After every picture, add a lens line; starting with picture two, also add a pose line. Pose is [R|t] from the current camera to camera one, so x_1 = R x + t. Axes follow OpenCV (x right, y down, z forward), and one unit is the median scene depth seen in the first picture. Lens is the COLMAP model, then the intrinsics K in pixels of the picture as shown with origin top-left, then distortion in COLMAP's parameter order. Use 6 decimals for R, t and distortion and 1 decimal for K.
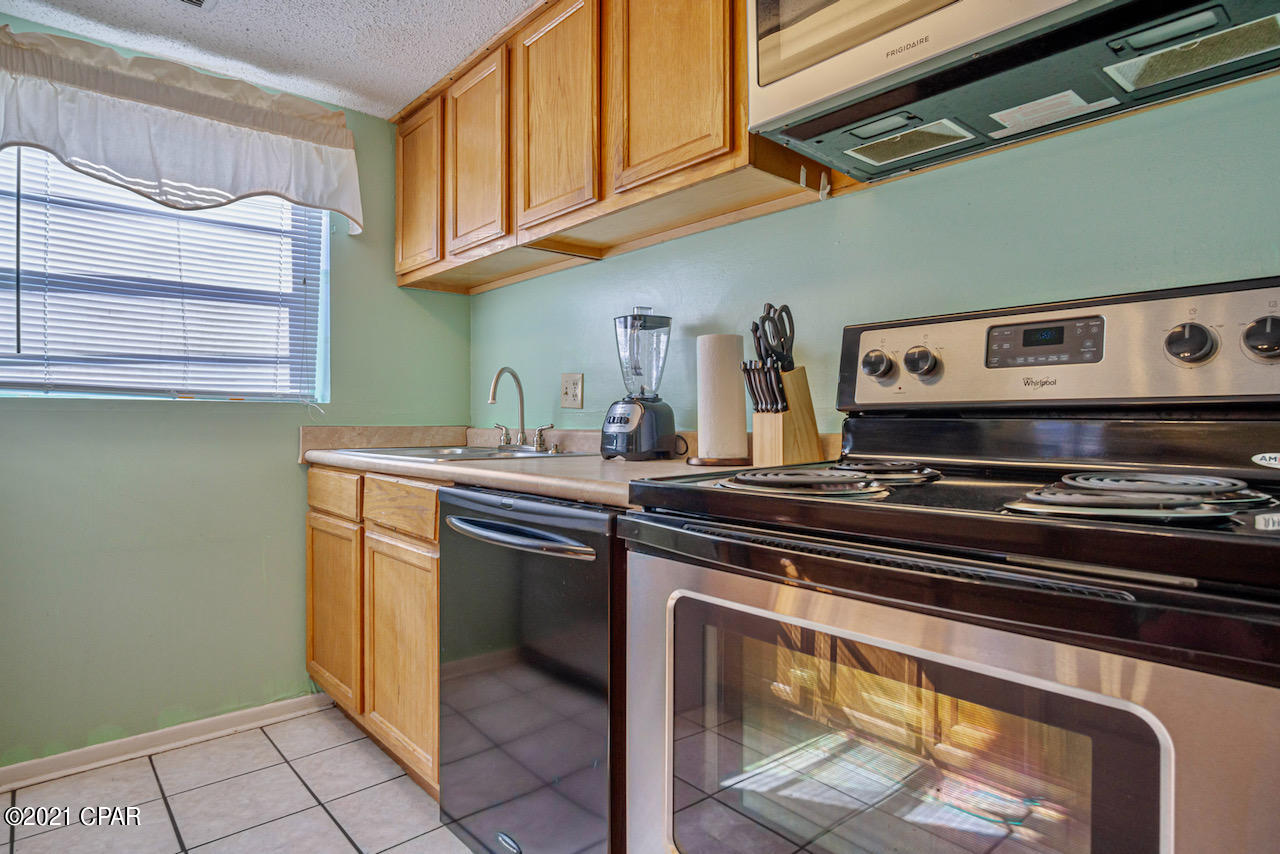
lens RADIAL K [[703.1, 0, 646.7], [0, 703.1, 411.4], [0, 0, 1]] dist [-0.032528, 0.008378]
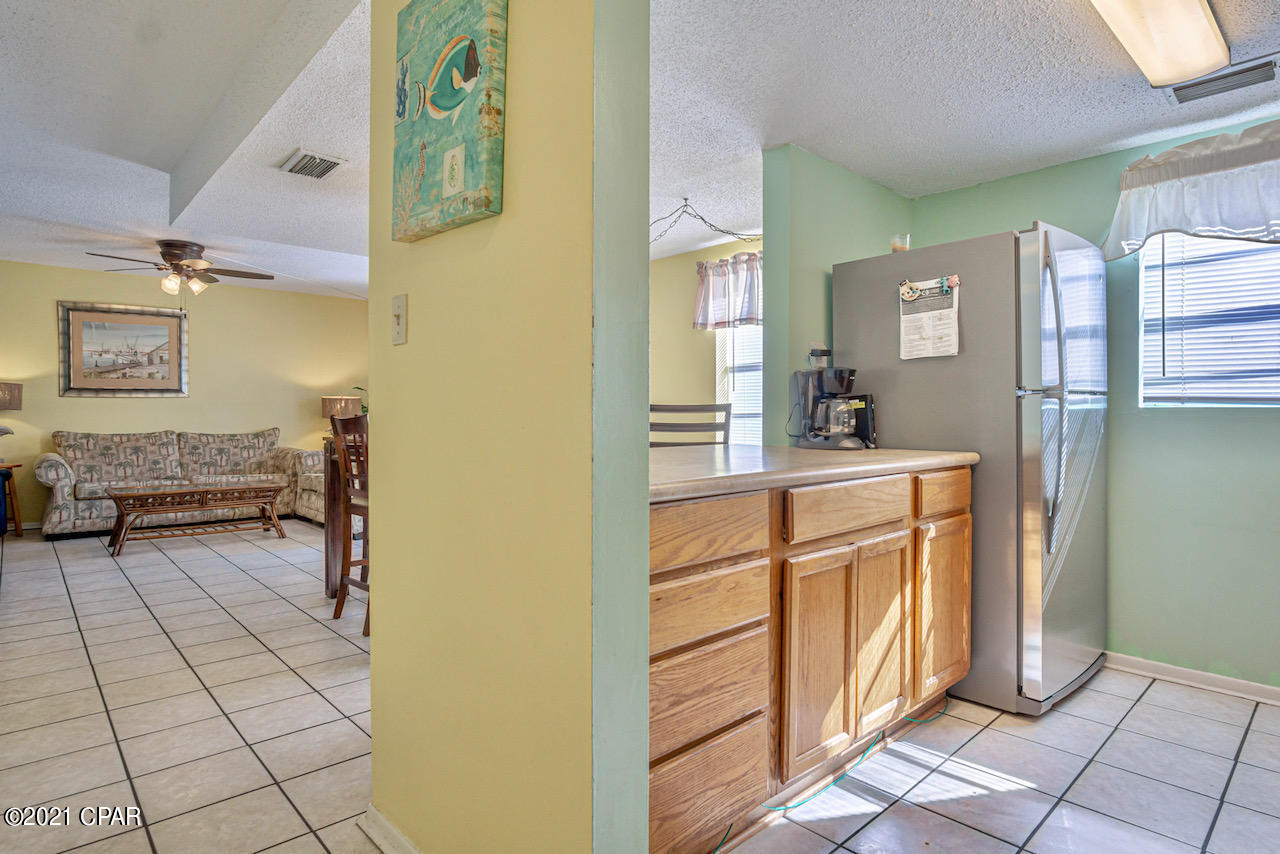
lens RADIAL K [[703.1, 0, 648.9], [0, 703.1, 416.6], [0, 0, 1]] dist [-0.032528, 0.008378]
pose [[0.020167, 0.006467, -0.999776, 0.493844], [0.001746, 0.999977, 0.006504, -0.011258], [0.999795, -0.001877, 0.020155, -0.098158]]
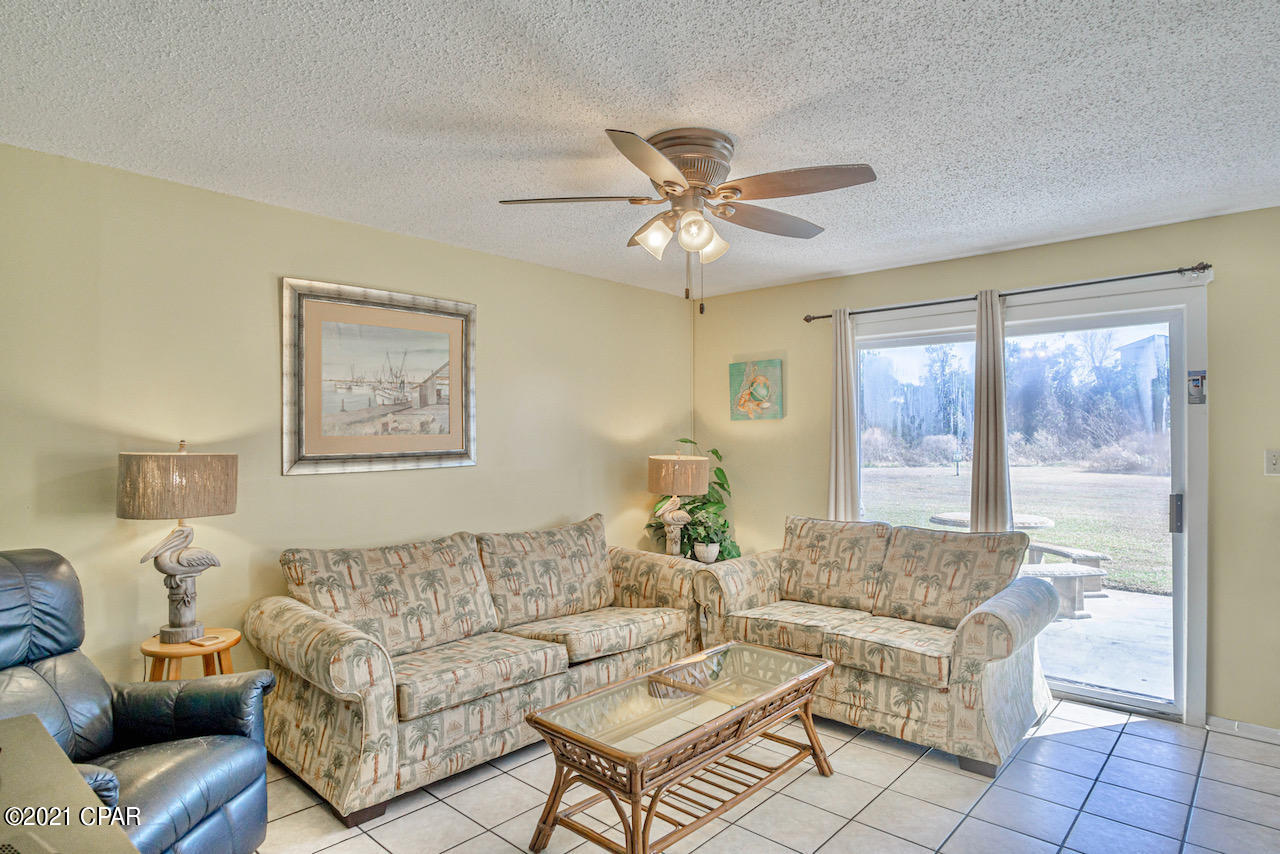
lens RADIAL K [[703.1, 0, 638.4], [0, 703.1, 433.4], [0, 0, 1]] dist [-0.032528, 0.008378]
pose [[0.105449, -0.004517, -0.994414, -1.271964], [0.000305, 0.999990, -0.004510, -0.188241], [0.994425, 0.000173, 0.105449, -2.331389]]
